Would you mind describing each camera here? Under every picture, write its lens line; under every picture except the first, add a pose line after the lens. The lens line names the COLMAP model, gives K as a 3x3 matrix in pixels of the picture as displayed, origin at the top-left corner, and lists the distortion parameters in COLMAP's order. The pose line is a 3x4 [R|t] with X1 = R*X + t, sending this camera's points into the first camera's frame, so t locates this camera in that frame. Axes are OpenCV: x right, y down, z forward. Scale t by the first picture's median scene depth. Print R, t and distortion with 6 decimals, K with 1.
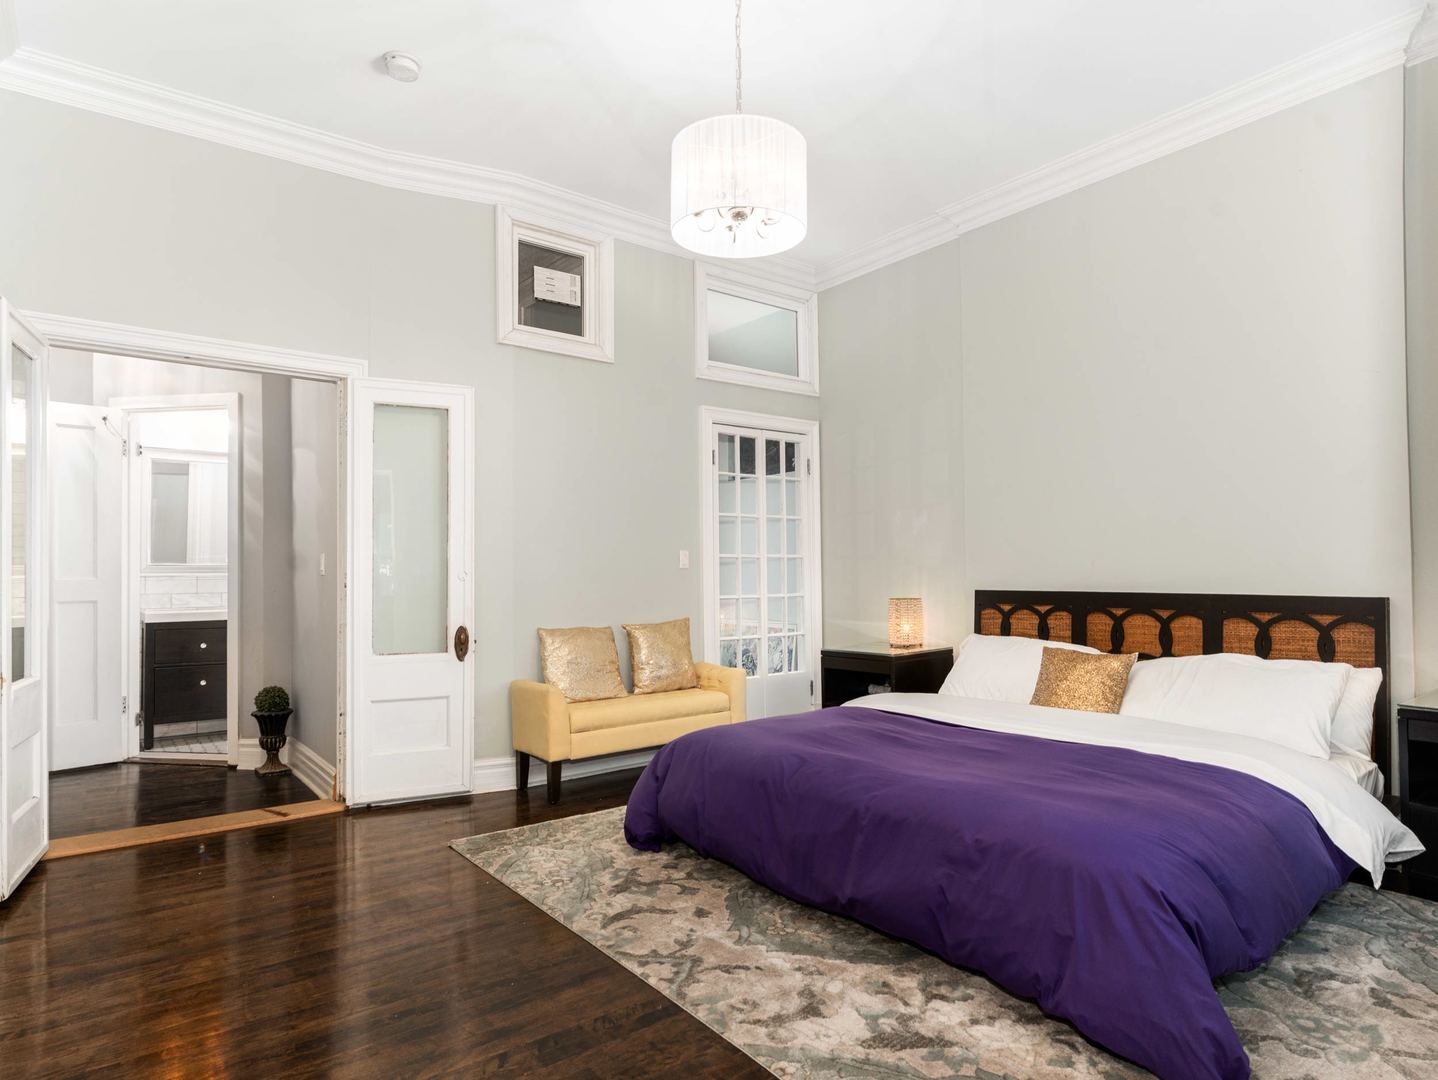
lens RADIAL K [[823.9, 0, 711.8], [0, 823.9, 546.8], [0, 0, 1]] dist [-0.004284, -0.001076]
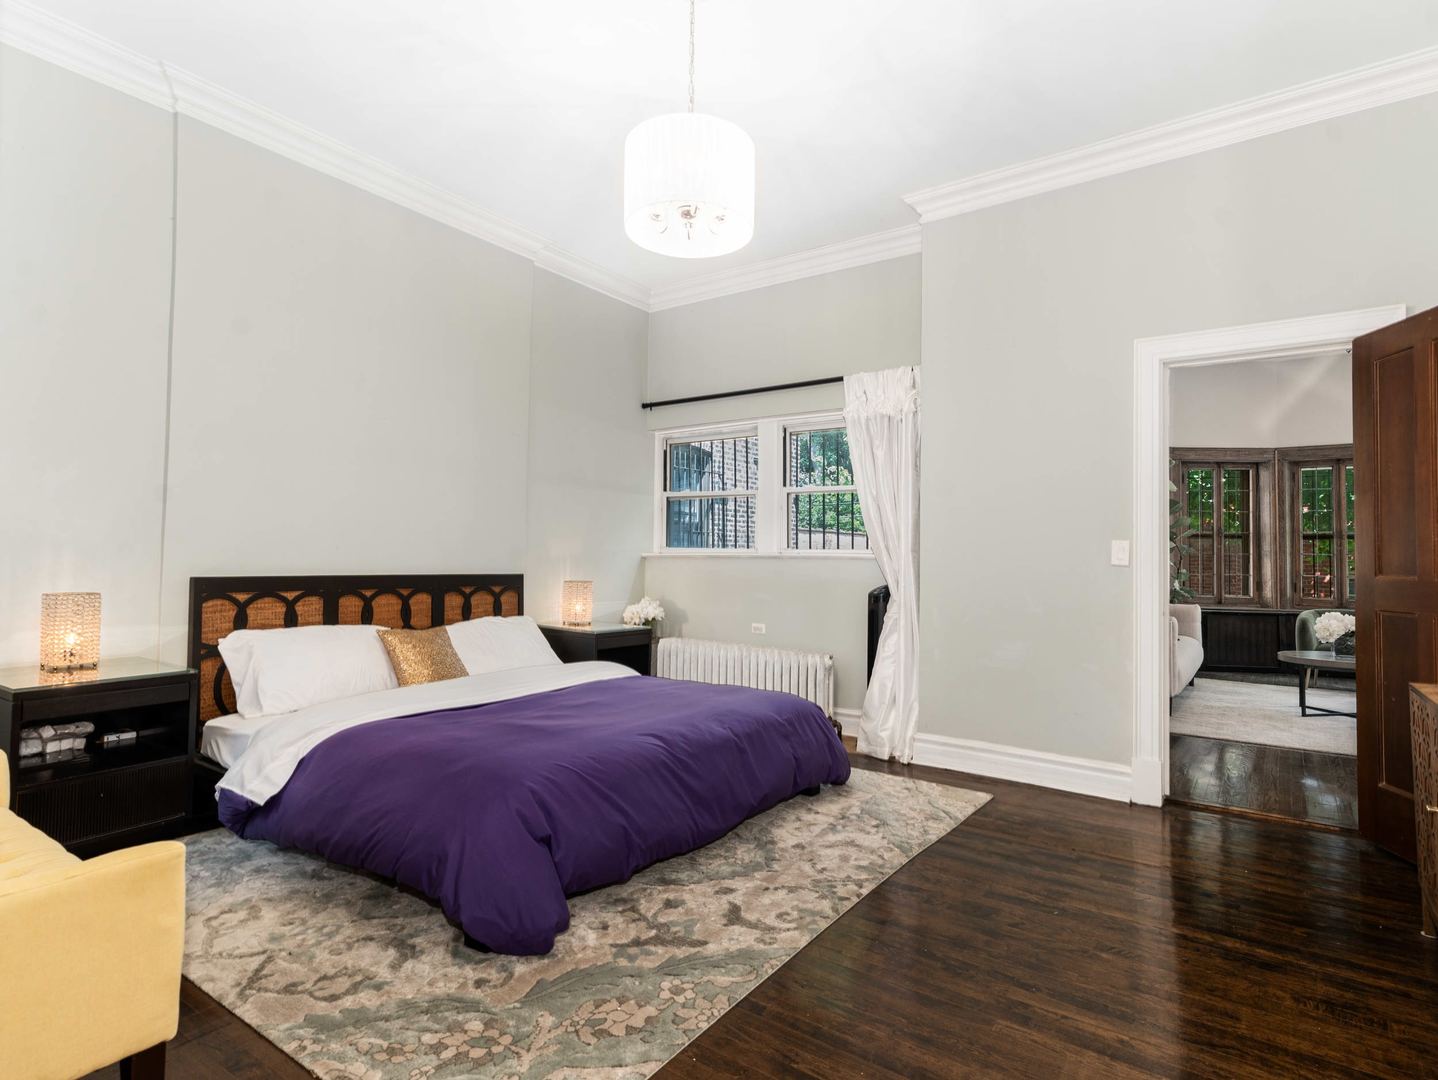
lens RADIAL K [[776.1, 0, 710.6], [0, 776.1, 542.5], [0, 0, 1]] dist [0.005045, 0.001545]
pose [[-0.285089, 0.020719, 0.958277, -0.643747], [-0.040037, 0.998636, -0.033502, 0.029466], [-0.957665, -0.047917, -0.283871, 0.894492]]
